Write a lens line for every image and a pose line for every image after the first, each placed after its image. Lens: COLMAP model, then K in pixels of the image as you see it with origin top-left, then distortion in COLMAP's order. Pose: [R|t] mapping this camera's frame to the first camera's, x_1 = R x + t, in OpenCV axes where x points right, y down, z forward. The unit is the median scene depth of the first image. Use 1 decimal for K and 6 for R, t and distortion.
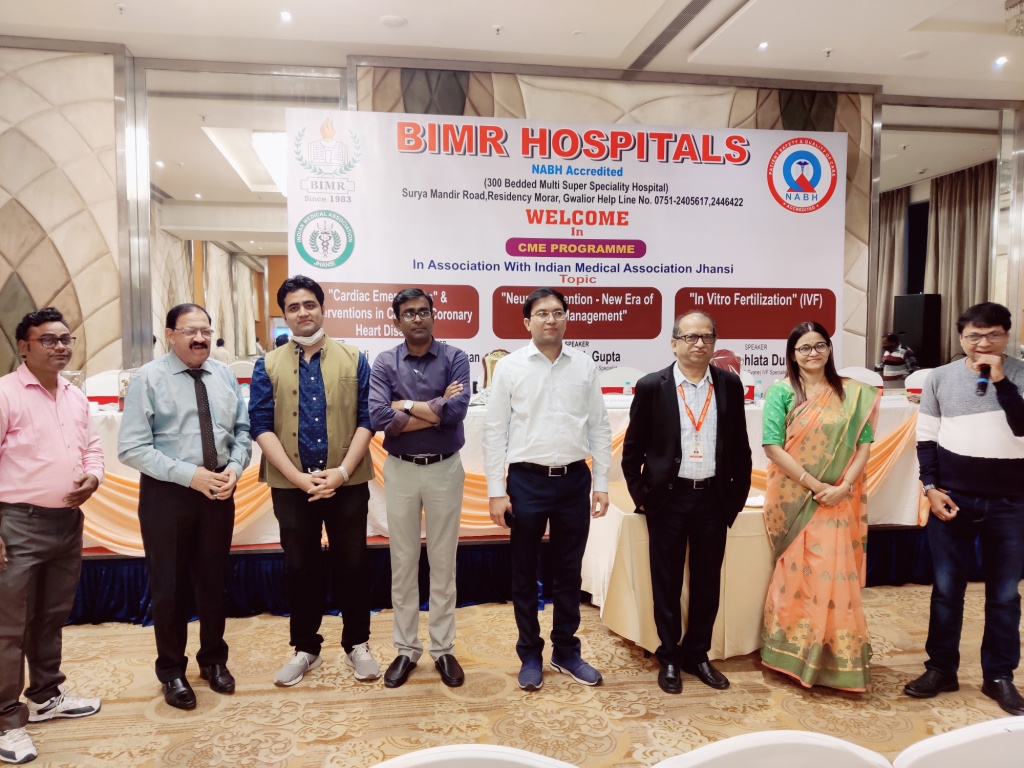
lens RADIAL K [[773.8, 0, 493.6], [0, 773.8, 401.0], [0, 0, 1]] dist [0.009964, -0.022199]
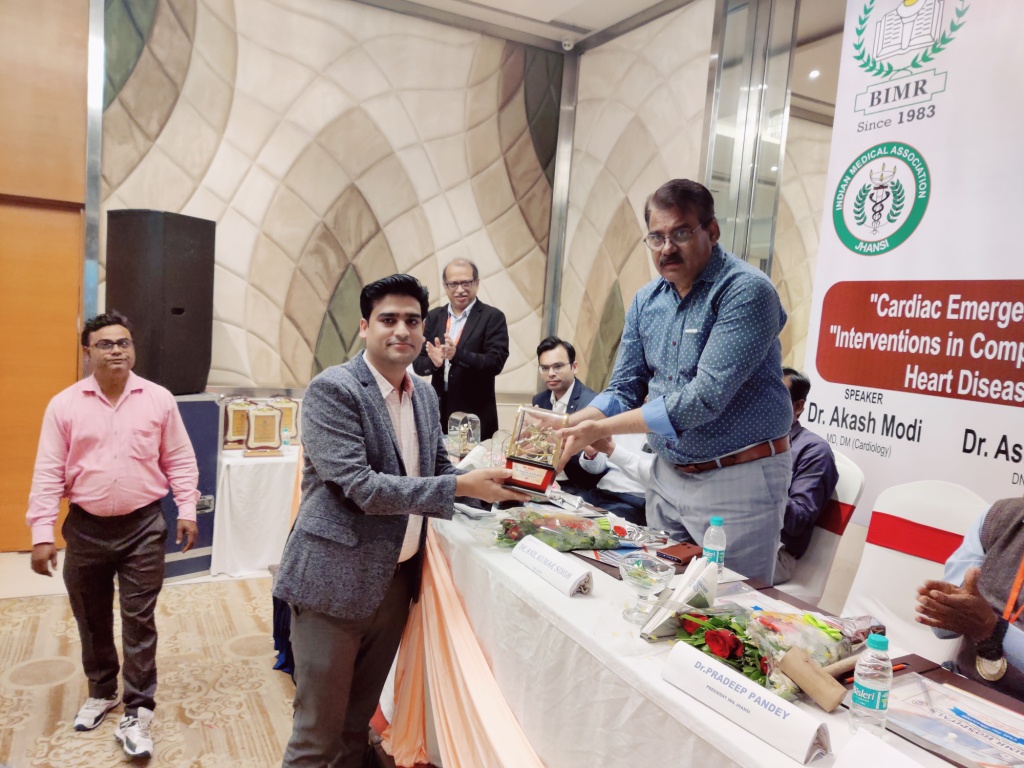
lens RADIAL K [[773.8, 0, 523.6], [0, 773.8, 405.7], [0, 0, 1]] dist [0.009964, -0.022199]
pose [[0.332695, 0.122044, -0.935104, 0.201648], [-0.145719, 0.986334, 0.076886, -0.073313], [0.931708, 0.110683, 0.345932, 0.587855]]
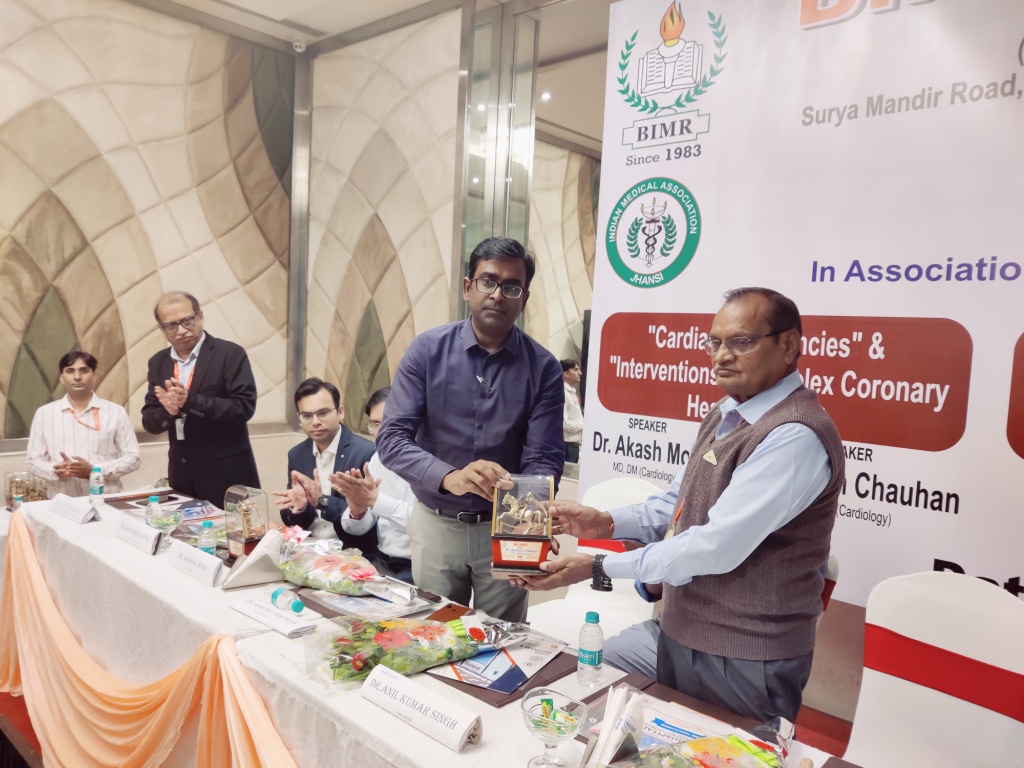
lens RADIAL K [[773.8, 0, 499.9], [0, 773.8, 393.6], [0, 0, 1]] dist [0.009964, -0.022199]
pose [[0.621245, 0.085059, -0.778986, 0.138085], [-0.103551, 0.994285, 0.025985, -0.097424], [0.776744, 0.064521, 0.626503, 0.569028]]
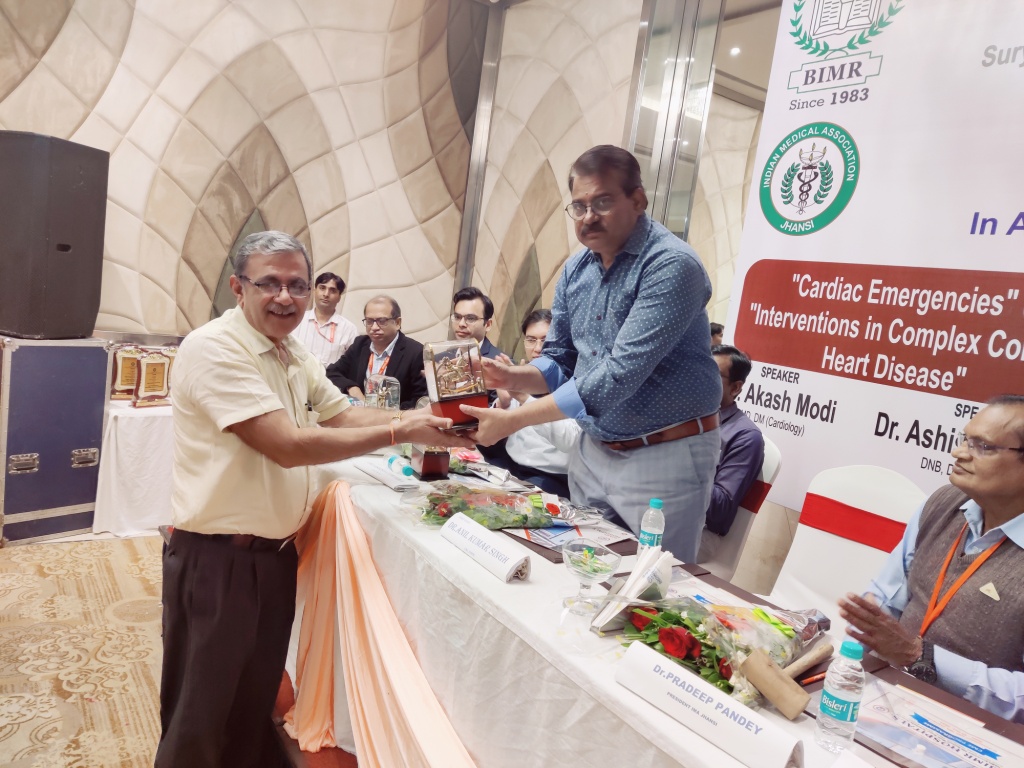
lens RADIAL K [[773.8, 0, 500.5], [0, 773.8, 390.6], [0, 0, 1]] dist [0.009964, -0.022199]
pose [[0.419827, 0.168707, -0.891787, 0.179503], [-0.198598, 0.975837, 0.091113, -0.072921], [0.885609, 0.138855, 0.443187, 0.582155]]
